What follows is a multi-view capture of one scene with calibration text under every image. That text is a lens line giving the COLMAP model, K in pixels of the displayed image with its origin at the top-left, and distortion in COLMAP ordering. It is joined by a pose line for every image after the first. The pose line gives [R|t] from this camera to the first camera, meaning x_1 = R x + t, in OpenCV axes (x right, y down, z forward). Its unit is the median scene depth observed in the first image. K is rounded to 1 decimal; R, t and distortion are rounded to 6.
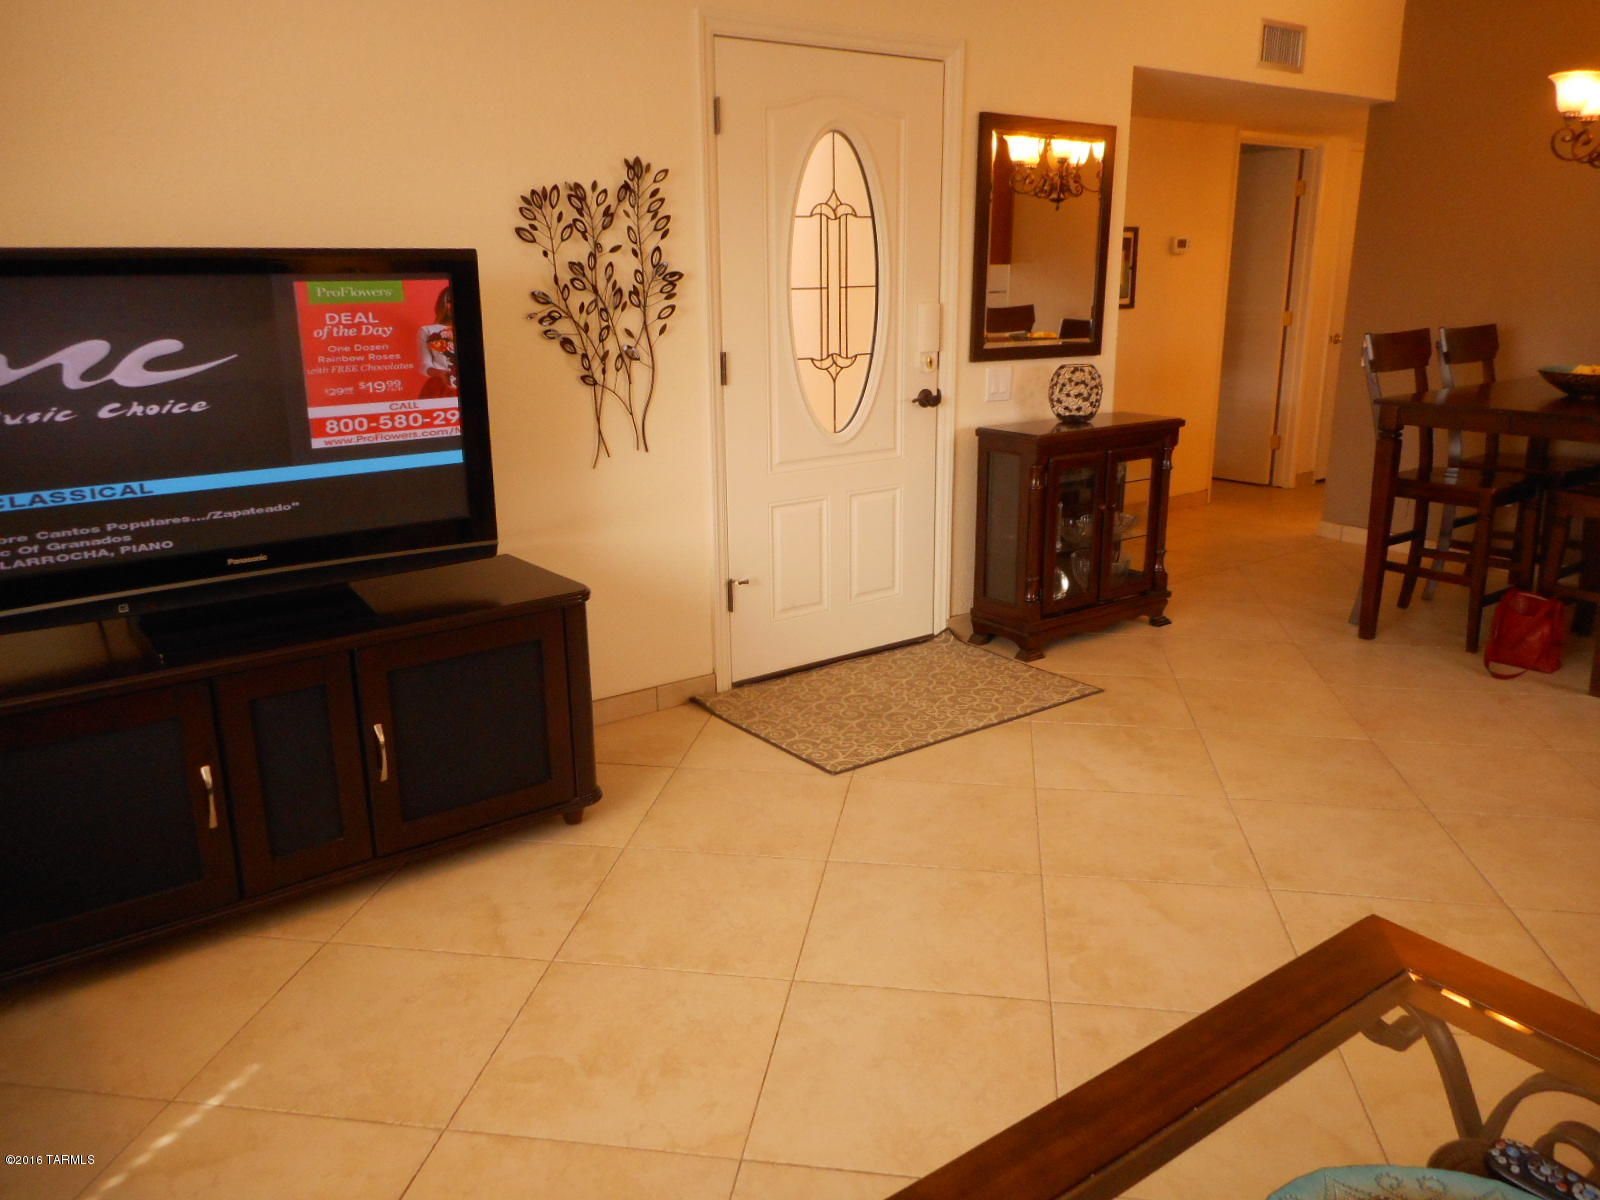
lens RADIAL K [[1189.8, 0, 792.7], [0, 1189.8, 599.9], [0, 0, 1]] dist [-0.006396, -0.005562]
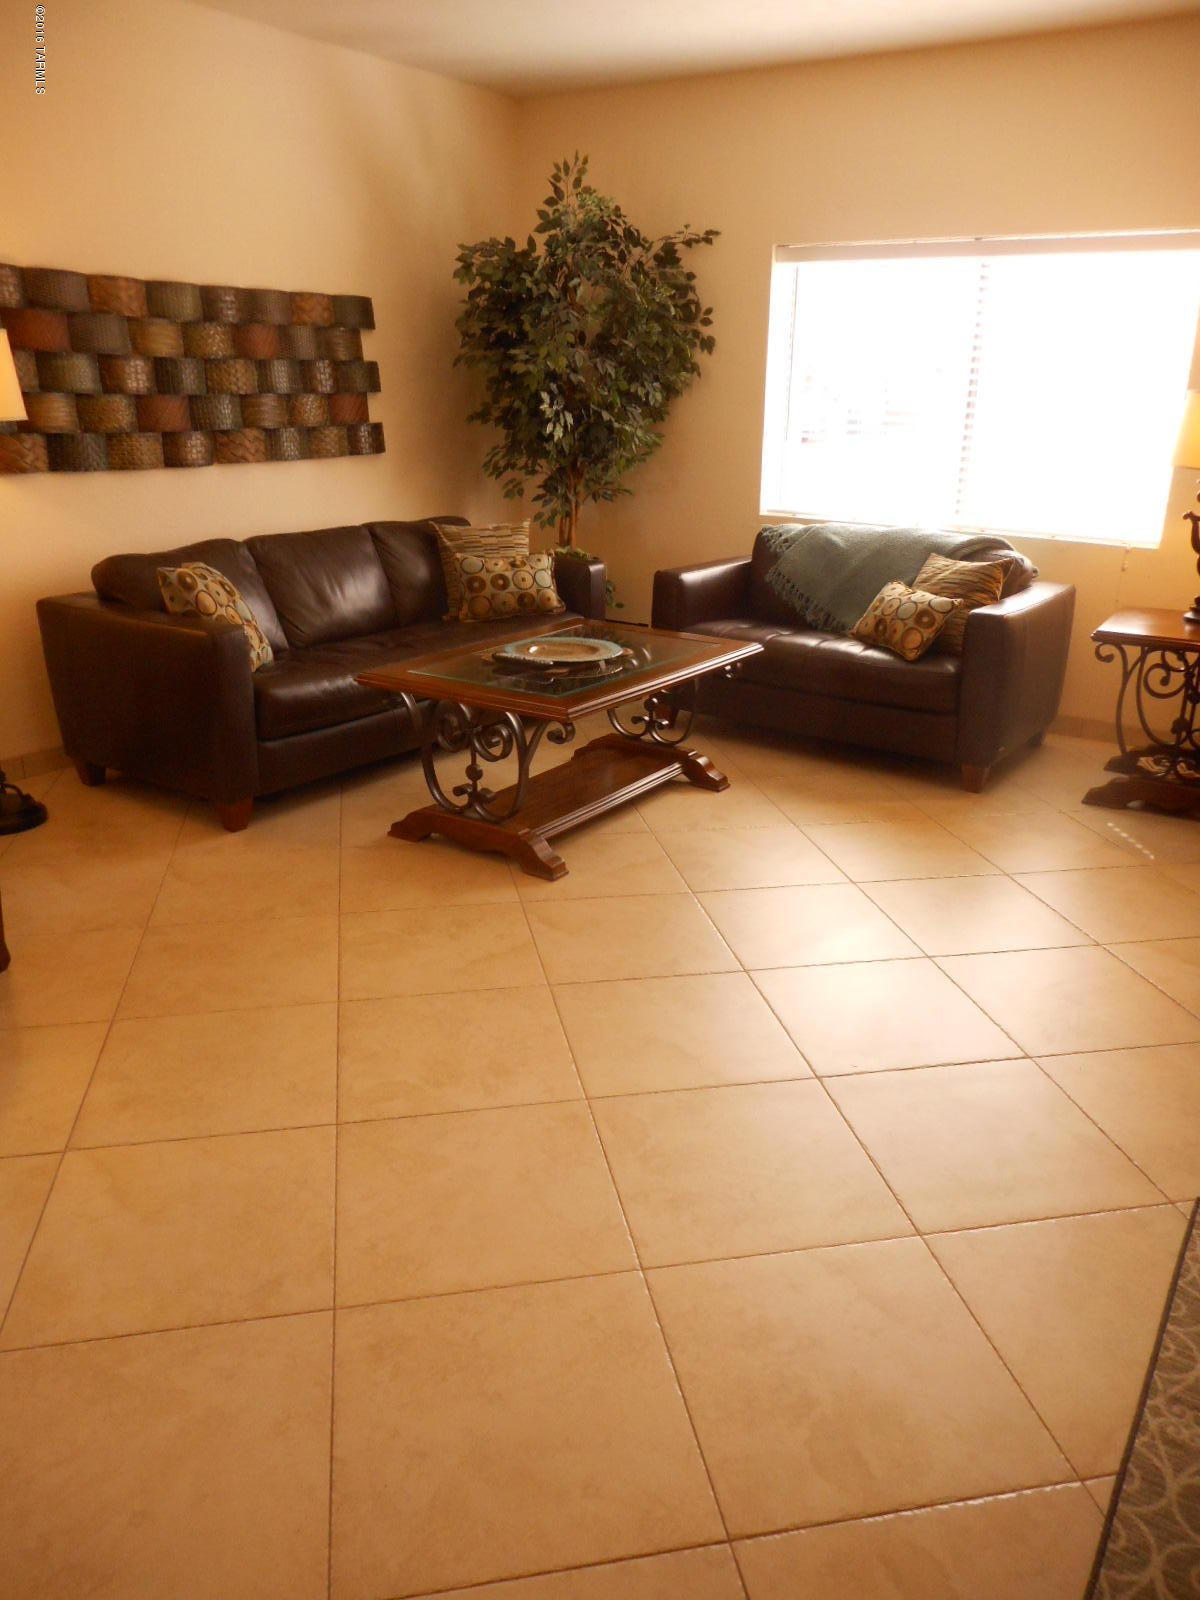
lens RADIAL K [[1189.8, 0, 609.5], [0, 1189.8, 802.8], [0, 0, 1]] dist [-0.006396, -0.005562]
pose [[-0.933359, 0.104729, -0.343326, 0.480200], [-0.112509, 0.822928, 0.556894, -0.321982], [0.340855, 0.558409, -0.756305, 1.117347]]
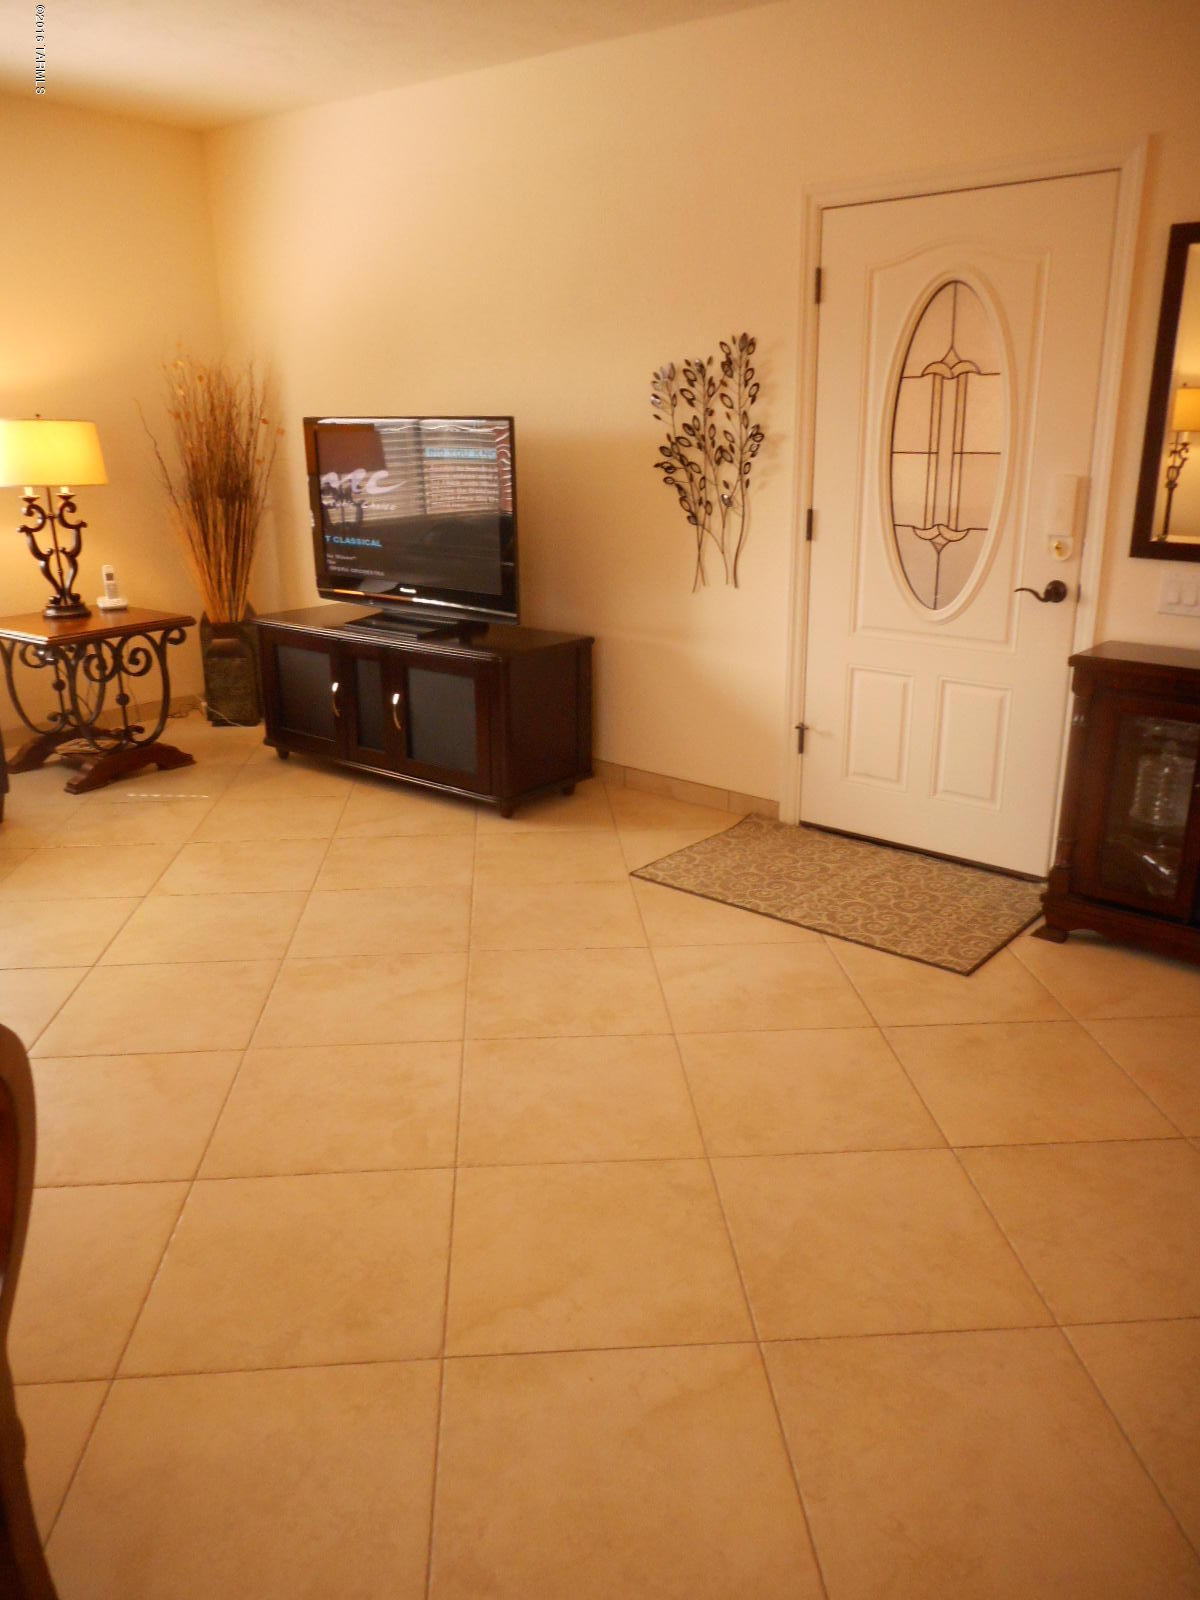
lens RADIAL K [[1189.8, 0, 609.5], [0, 1189.8, 802.8], [0, 0, 1]] dist [-0.006396, -0.005562]
pose [[0.245870, 0.304351, -0.920282, 0.949858], [-0.259021, 0.935530, 0.240191, -0.169165], [0.934053, 0.179317, 0.308852, 0.541207]]
